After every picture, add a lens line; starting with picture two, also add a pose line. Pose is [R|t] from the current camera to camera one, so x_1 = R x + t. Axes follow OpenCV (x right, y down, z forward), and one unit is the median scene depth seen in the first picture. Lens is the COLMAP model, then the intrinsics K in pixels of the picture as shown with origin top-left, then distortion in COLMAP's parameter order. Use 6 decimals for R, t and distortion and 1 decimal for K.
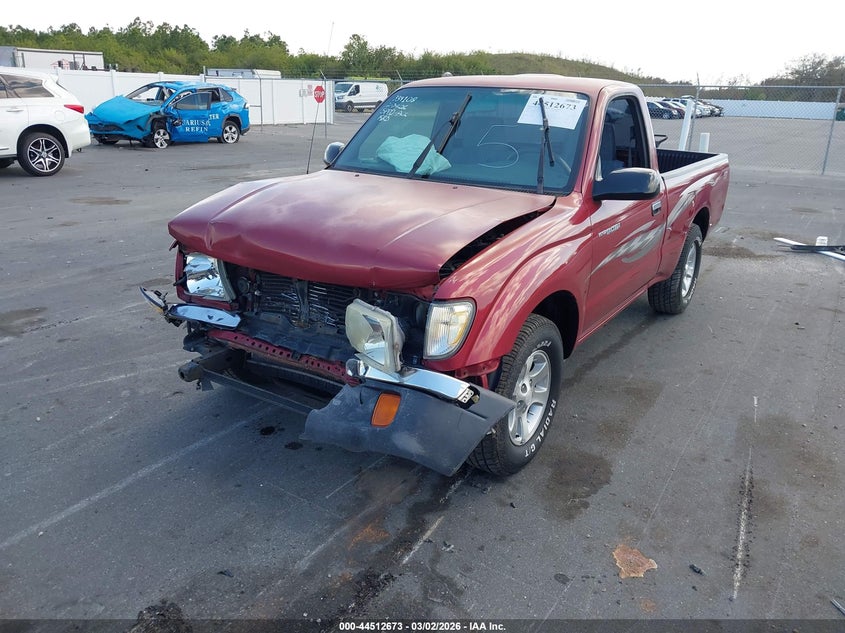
lens RADIAL K [[660.8, 0, 418.8], [0, 660.8, 316.7], [0, 0, 1]] dist [0.044995, -0.073551]
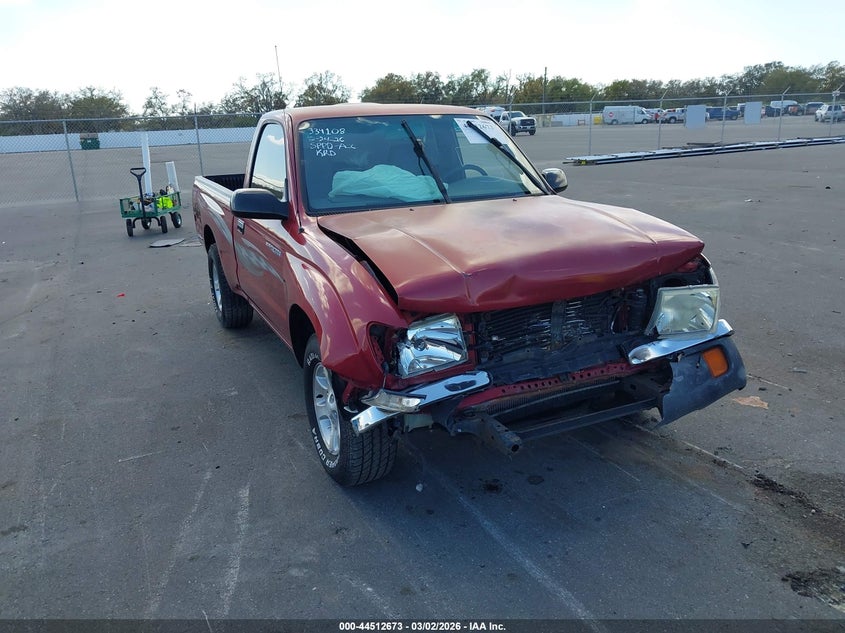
lens RADIAL K [[660.8, 0, 418.8], [0, 660.8, 316.7], [0, 0, 1]] dist [0.044995, -0.073551]
pose [[0.502895, -0.276465, 0.818941, -1.053058], [0.314448, 0.941062, 0.124596, -0.213964], [-0.805121, 0.194856, 0.560189, 0.576789]]
